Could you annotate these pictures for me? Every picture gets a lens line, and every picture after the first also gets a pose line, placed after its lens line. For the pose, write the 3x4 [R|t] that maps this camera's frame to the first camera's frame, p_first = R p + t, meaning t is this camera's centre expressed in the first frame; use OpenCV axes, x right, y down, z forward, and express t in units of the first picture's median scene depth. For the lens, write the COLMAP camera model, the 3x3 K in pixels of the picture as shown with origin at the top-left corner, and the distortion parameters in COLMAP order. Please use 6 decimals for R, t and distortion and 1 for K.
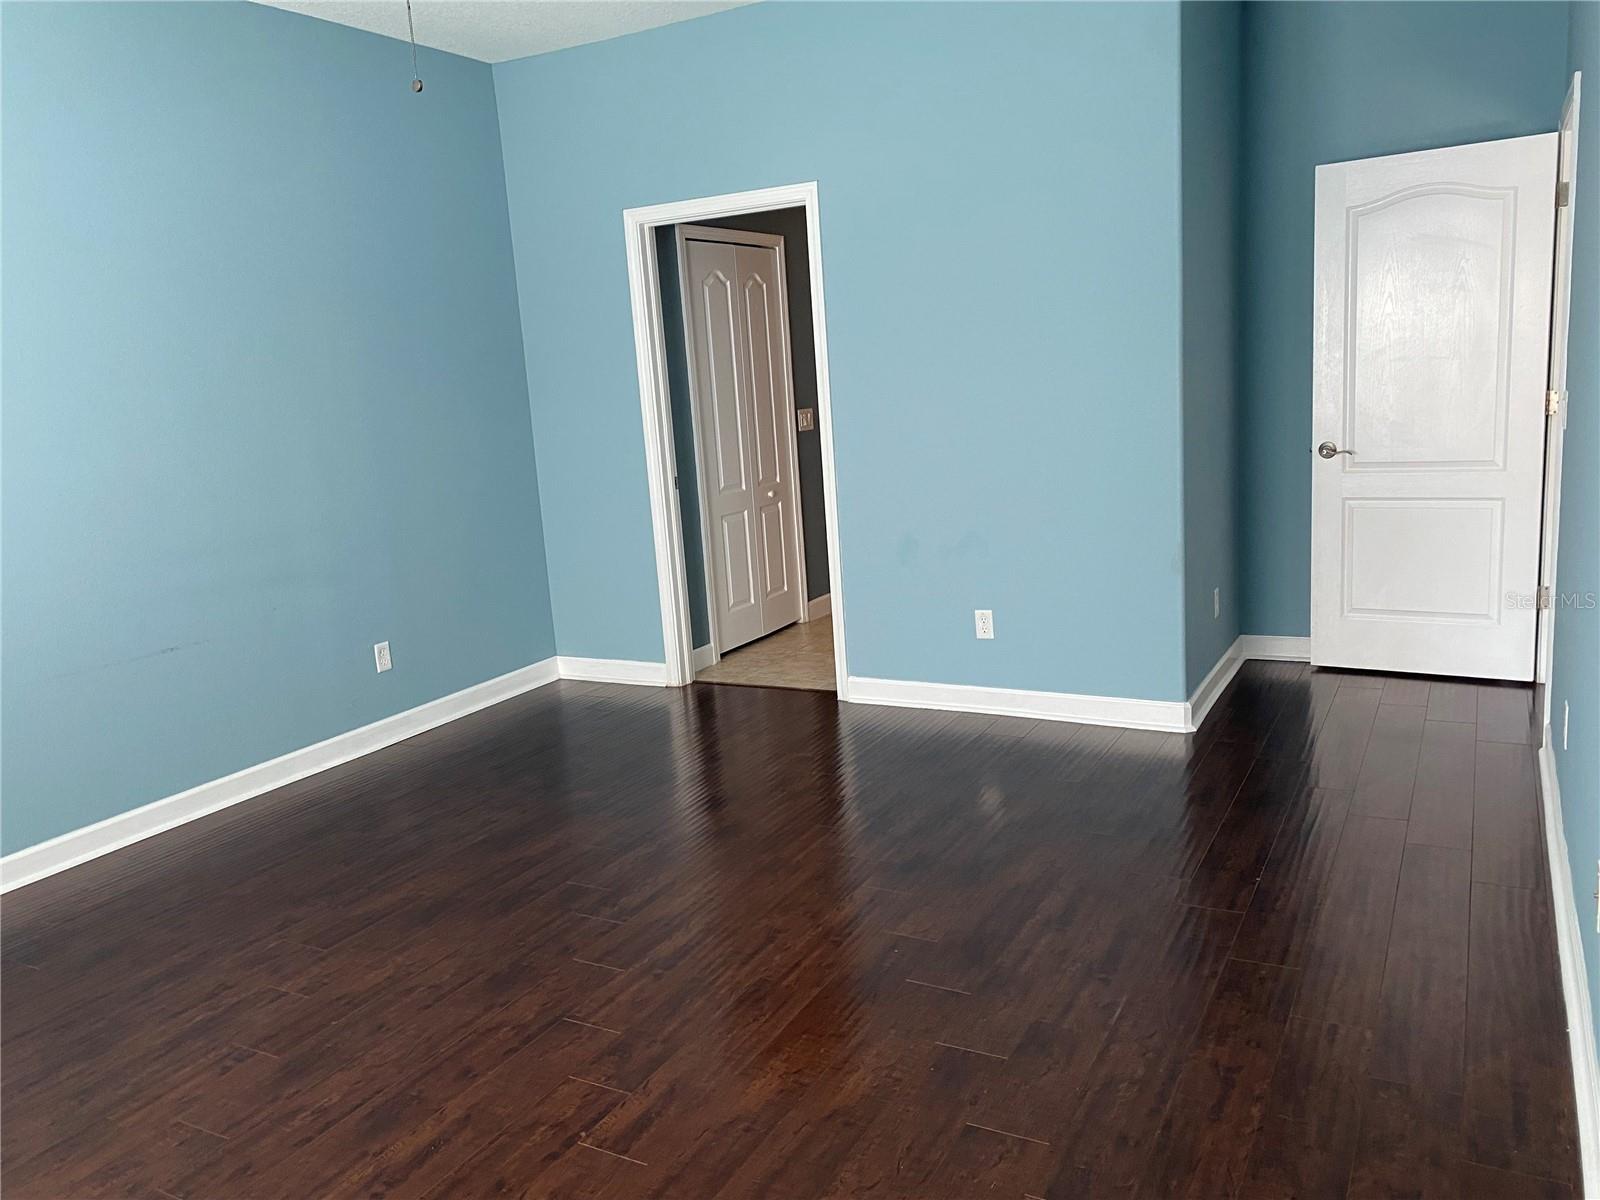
lens RADIAL K [[1216.1, 0, 817.5], [0, 1216.1, 587.8], [0, 0, 1]] dist [0.059094, -0.085712]
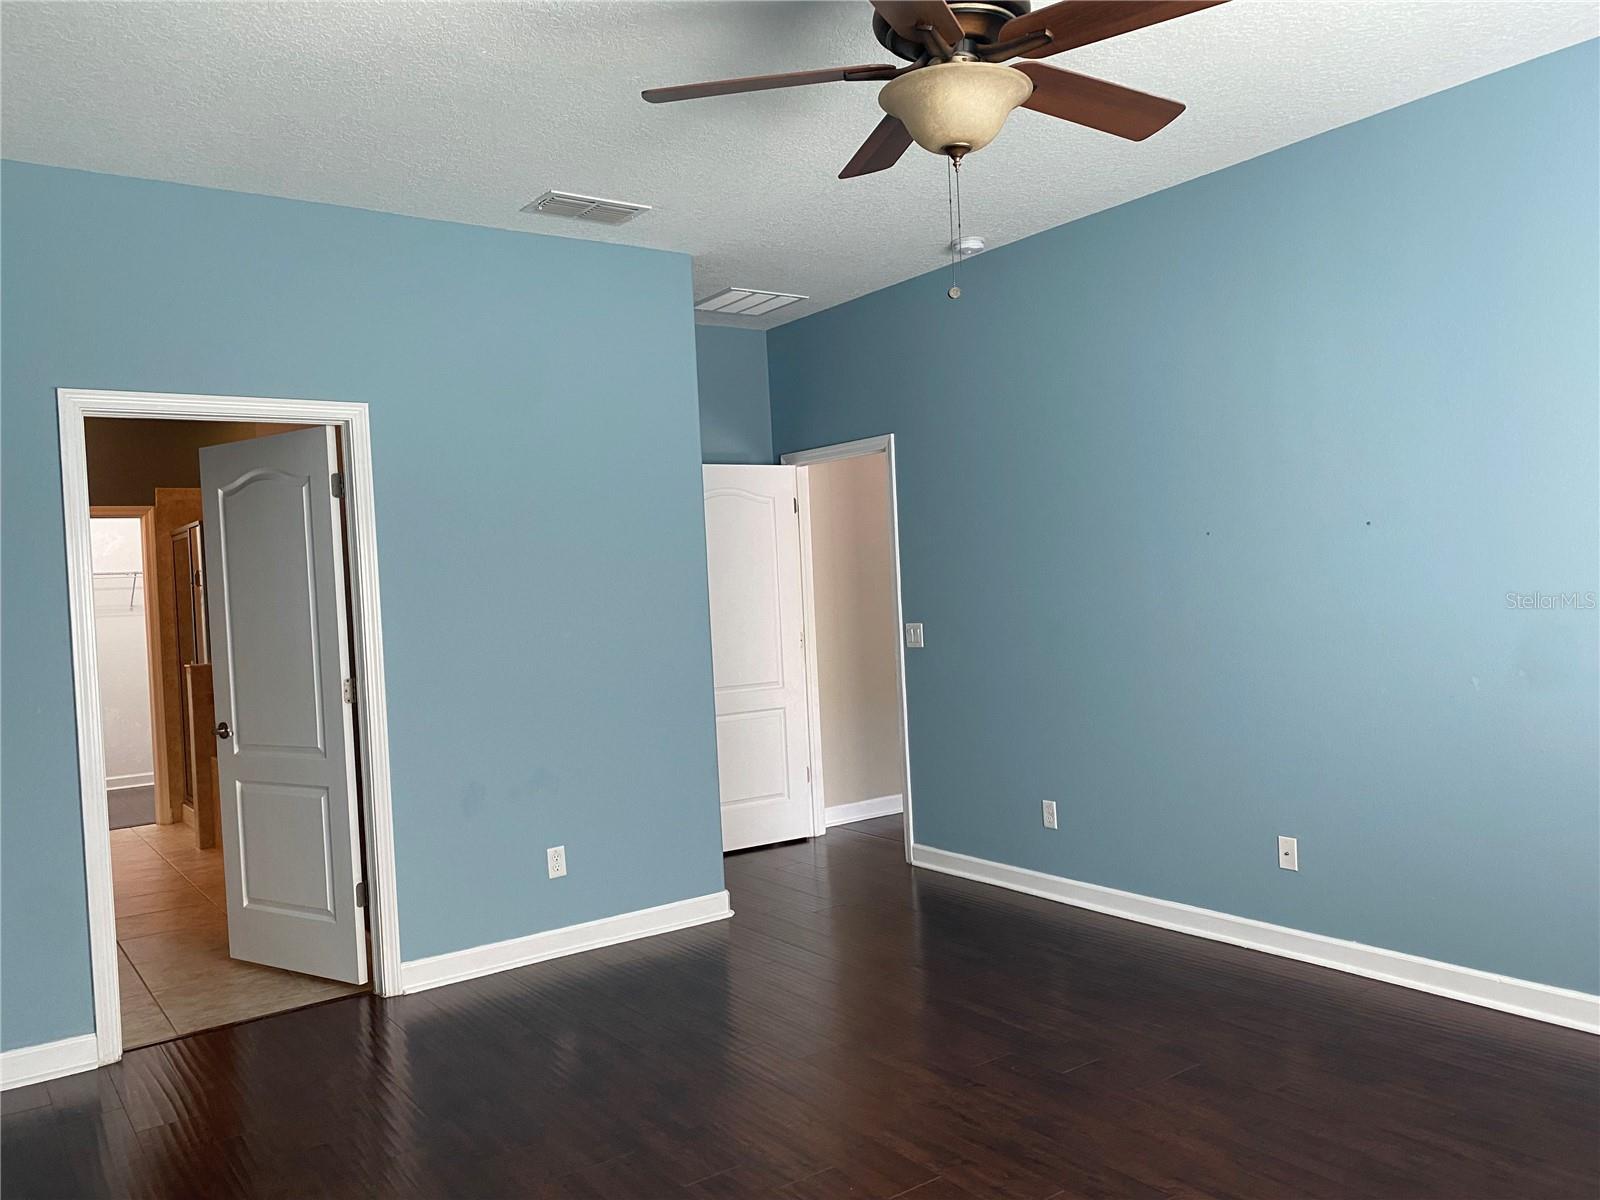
lens RADIAL K [[1216.1, 0, 817.5], [0, 1216.1, 587.8], [0, 0, 1]] dist [0.059094, -0.085712]
pose [[0.424018, 0.038545, 0.904833, -0.673235], [0.182497, 0.974963, -0.127053, -0.022007], [-0.887076, 0.219002, 0.406367, 0.362151]]
